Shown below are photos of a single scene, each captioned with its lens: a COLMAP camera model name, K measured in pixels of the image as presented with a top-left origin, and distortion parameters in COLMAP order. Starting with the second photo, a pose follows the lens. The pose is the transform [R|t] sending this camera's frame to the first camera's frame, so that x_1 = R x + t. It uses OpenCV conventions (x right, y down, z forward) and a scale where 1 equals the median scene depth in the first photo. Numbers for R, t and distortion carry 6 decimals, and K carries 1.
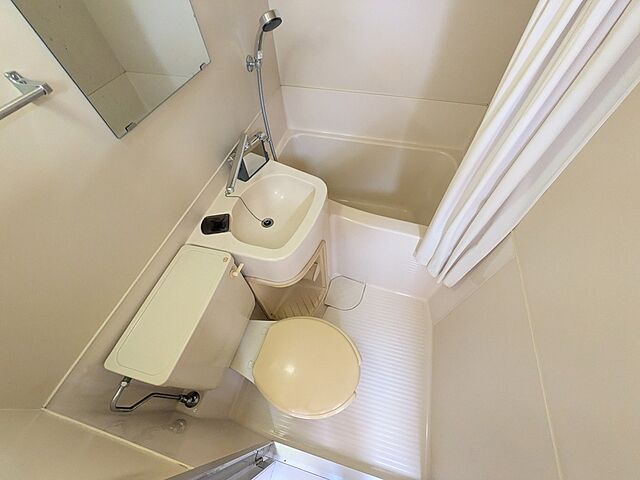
lens RADIAL K [[256.4, 0, 320.0], [0, 256.4, 240.0], [0, 0, 1]] dist [-0.000700, -0.000241]
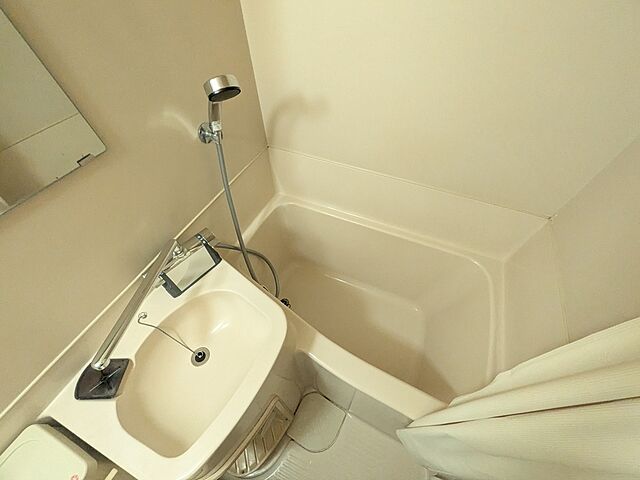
lens RADIAL K [[256.4, 0, 320.0], [0, 256.4, 240.0], [0, 0, 1]] dist [-0.000700, -0.000241]
pose [[0.986574, 0.147581, -0.069937, 0.116194], [-0.149892, 0.988276, -0.029020, -0.402887], [0.064834, 0.039113, 0.997129, 0.318974]]
